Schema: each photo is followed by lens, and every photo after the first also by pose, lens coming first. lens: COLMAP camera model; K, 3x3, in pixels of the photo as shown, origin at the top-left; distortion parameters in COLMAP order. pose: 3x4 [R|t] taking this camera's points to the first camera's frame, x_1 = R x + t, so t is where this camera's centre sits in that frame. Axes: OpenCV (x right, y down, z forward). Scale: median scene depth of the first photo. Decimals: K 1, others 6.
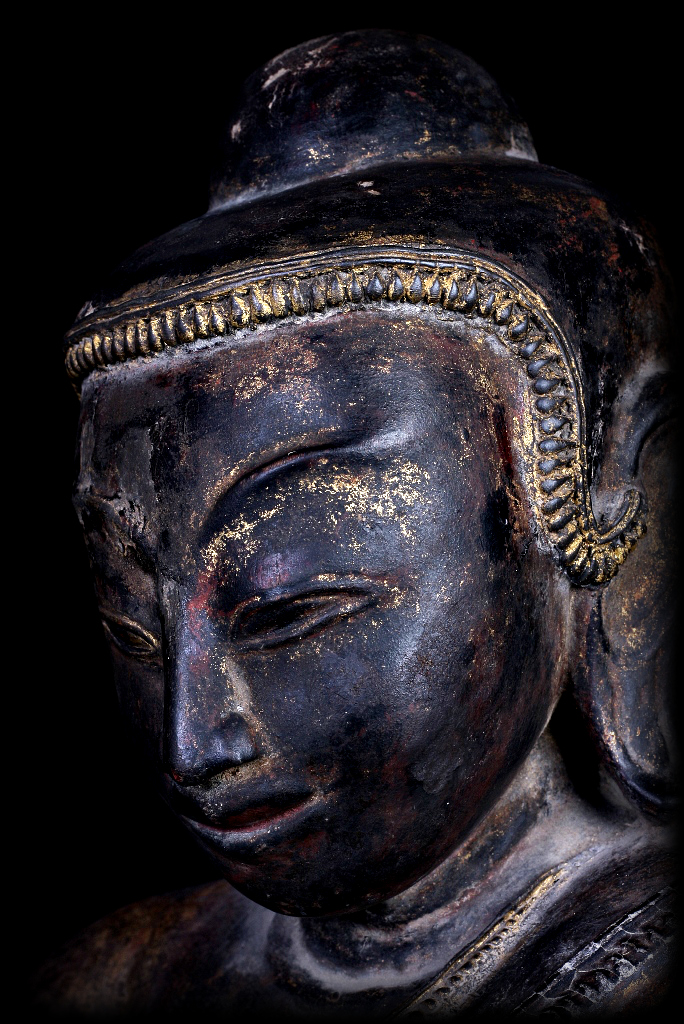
lens RADIAL K [[2668.2, 0, 342.0], [0, 2668.2, 512.0], [0, 0, 1]] dist [-0.071394, -0.167796]
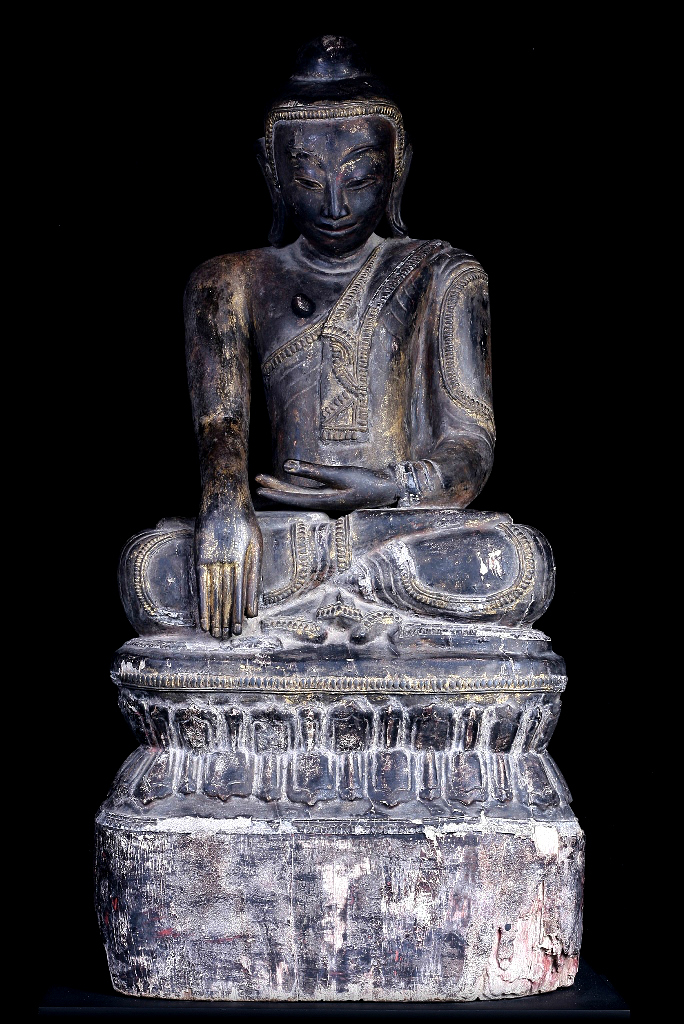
lens RADIAL K [[2668.2, 0, 342.0], [0, 2668.2, 512.0], [0, 0, 1]] dist [-0.071394, -0.167796]
pose [[0.810034, 0.010934, 0.586282, -2.557444], [-0.100515, 0.987617, 0.120459, 0.046139], [-0.577704, -0.156506, 0.801102, -2.542187]]
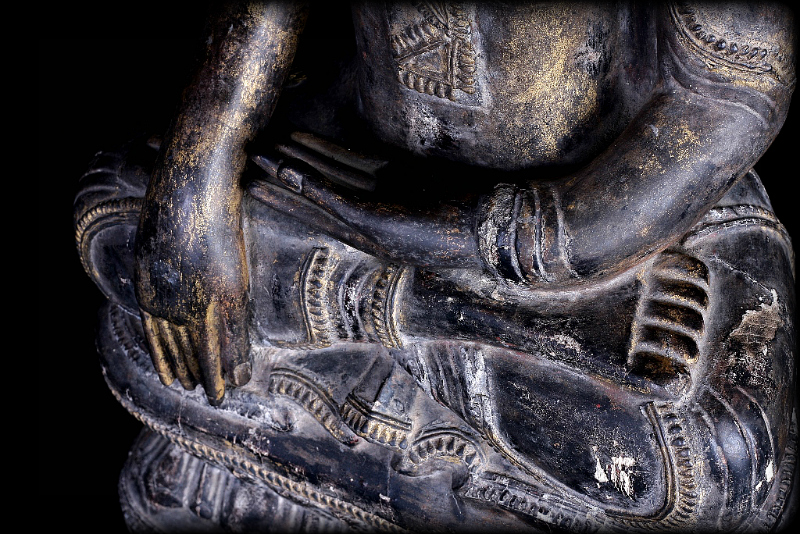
lens RADIAL K [[1999.9, 0, 400.0], [0, 1999.9, 267.0], [0, 0, 1]] dist [-0.102397, -0.234642]
pose [[0.992147, -0.121283, -0.030563, -0.025679], [0.090279, 0.525303, 0.846113, -0.832290], [-0.086564, -0.842228, 0.532127, -0.039381]]
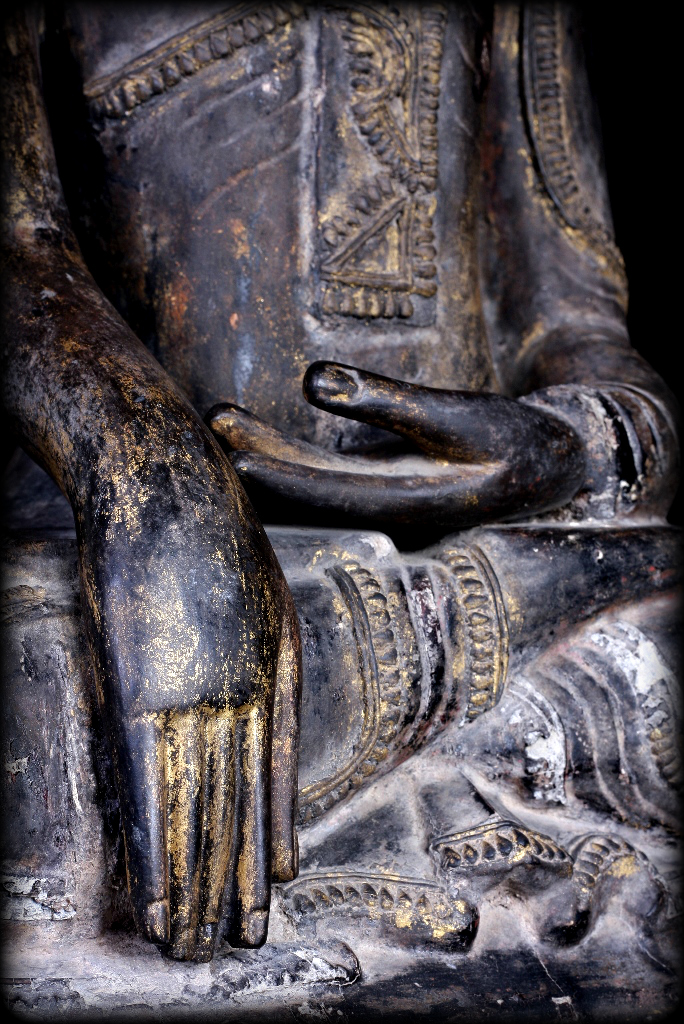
lens RADIAL K [[2559.9, 0, 342.0], [0, 2559.9, 512.0], [0, 0, 1]] dist [-0.102397, -0.234642]
pose [[0.407639, 0.021206, 0.912897, -1.310865], [-0.160572, 0.985817, 0.048801, 0.489595], [-0.898915, -0.166479, 0.405262, 0.360003]]
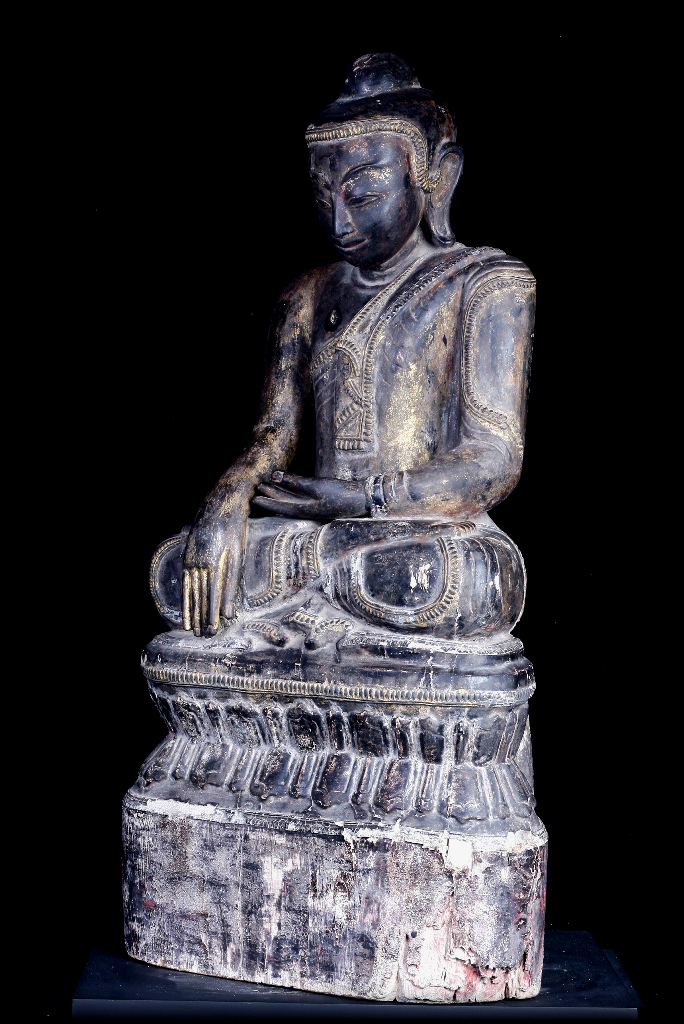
lens RADIAL K [[2668.2, 0, 342.0], [0, 2668.2, 512.0], [0, 0, 1]] dist [-0.071394, -0.167796]
pose [[0.999854, 0.007274, 0.015466, -0.115225], [-0.010247, 0.979358, 0.201875, -0.349774], [-0.013679, -0.202004, 0.979289, -3.471511]]
